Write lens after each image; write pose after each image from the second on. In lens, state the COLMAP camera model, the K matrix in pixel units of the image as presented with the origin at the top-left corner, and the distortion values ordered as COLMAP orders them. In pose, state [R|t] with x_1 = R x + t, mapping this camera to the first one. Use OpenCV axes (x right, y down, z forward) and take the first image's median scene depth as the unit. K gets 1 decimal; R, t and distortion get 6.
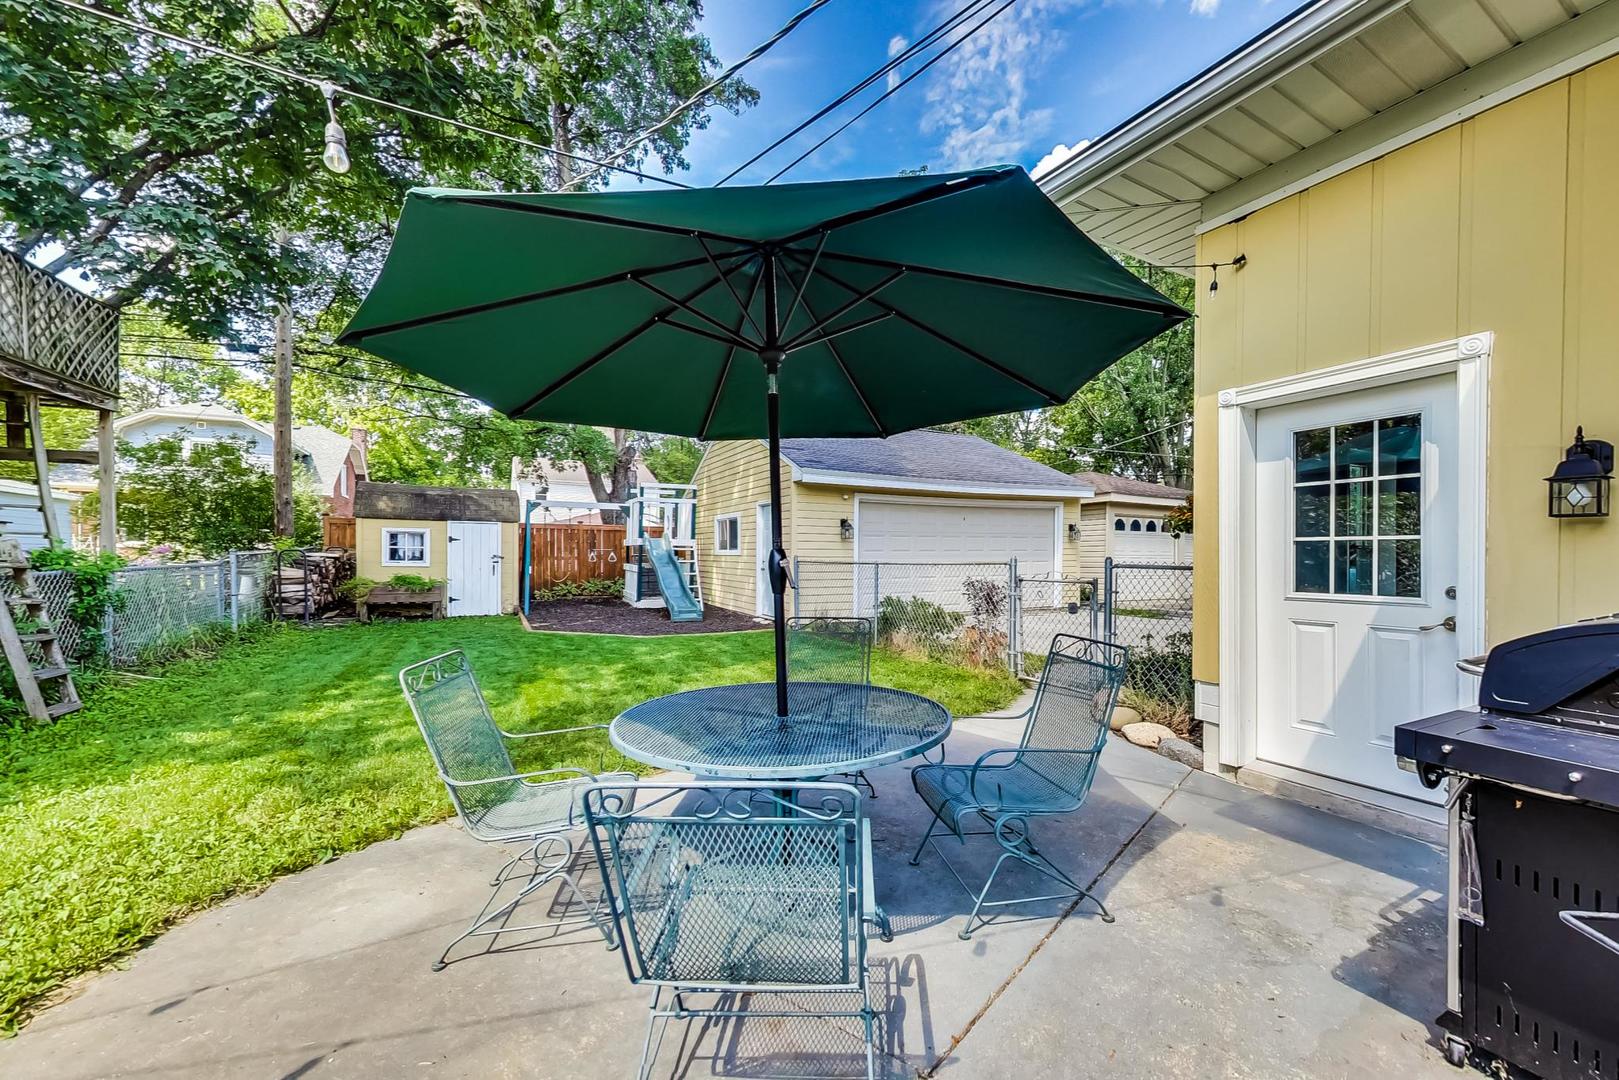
lens RADIAL K [[623.9, 0, 811.4], [0, 623.9, 570.1], [0, 0, 1]] dist [0.001096, -0.000678]
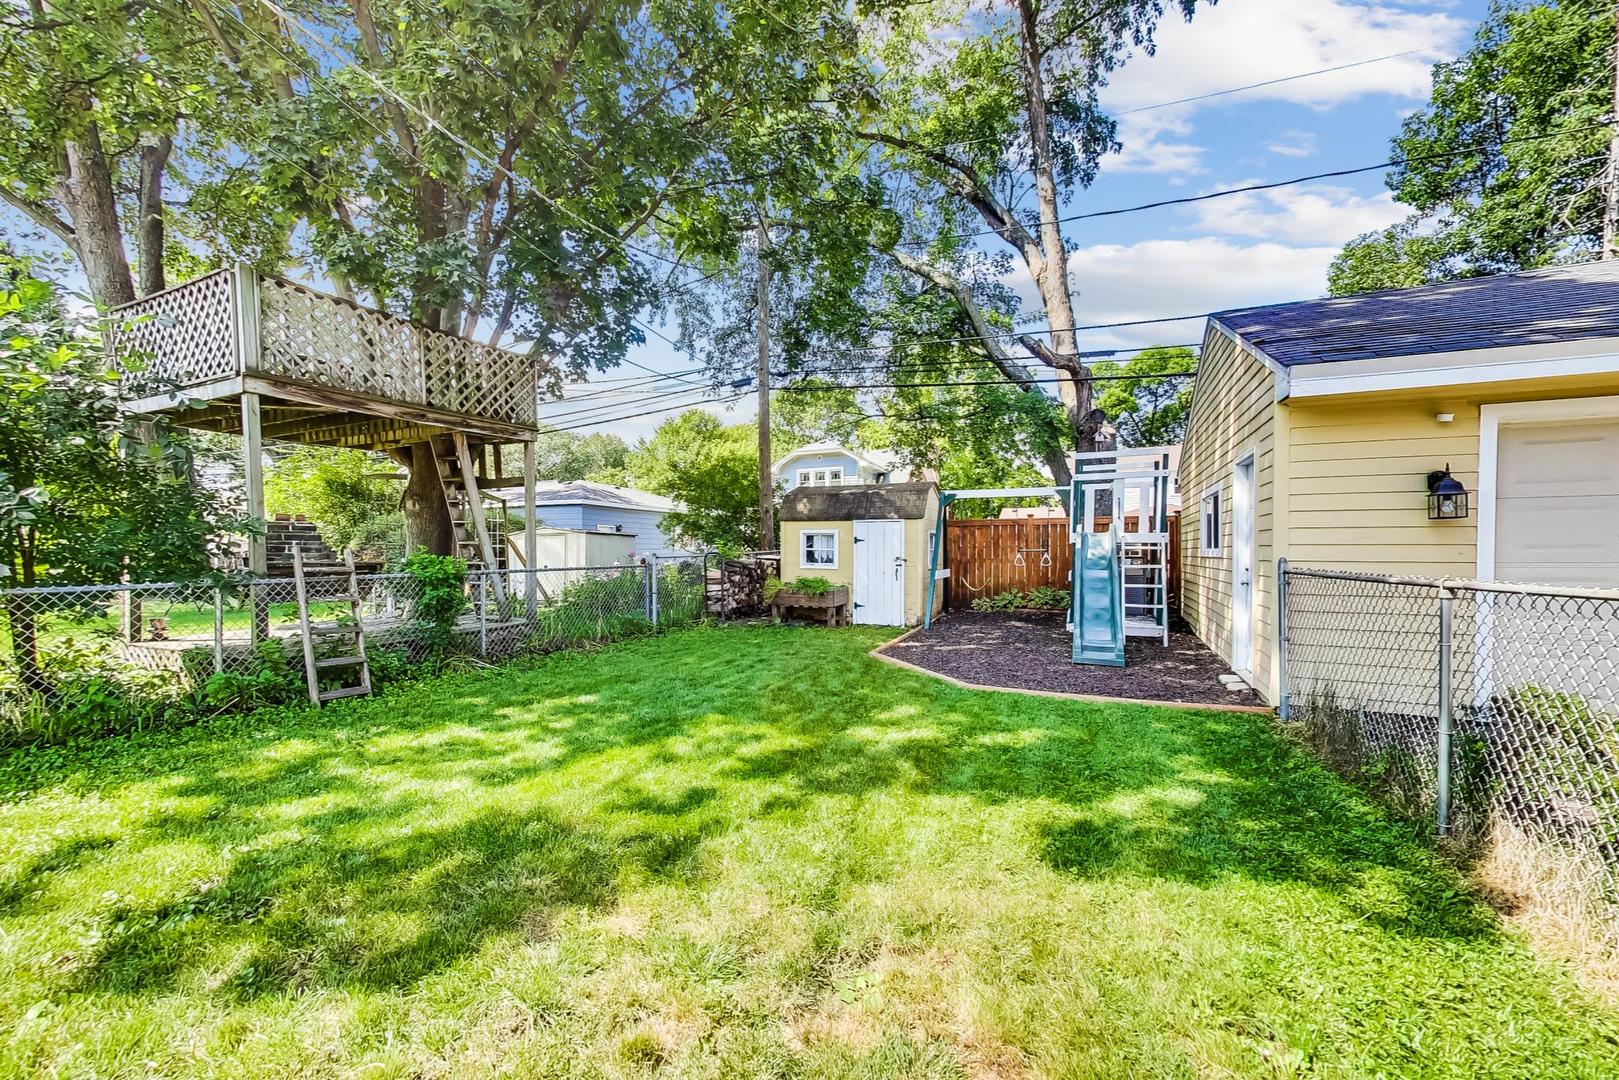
lens RADIAL K [[623.9, 0, 816.6], [0, 623.9, 545.1], [0, 0, 1]] dist [0.001096, -0.000678]
pose [[0.626685, -0.014958, -0.779129, 0.110057], [-0.017871, 0.999277, -0.033559, -0.010400], [0.779068, 0.034955, 0.625964, 0.393893]]
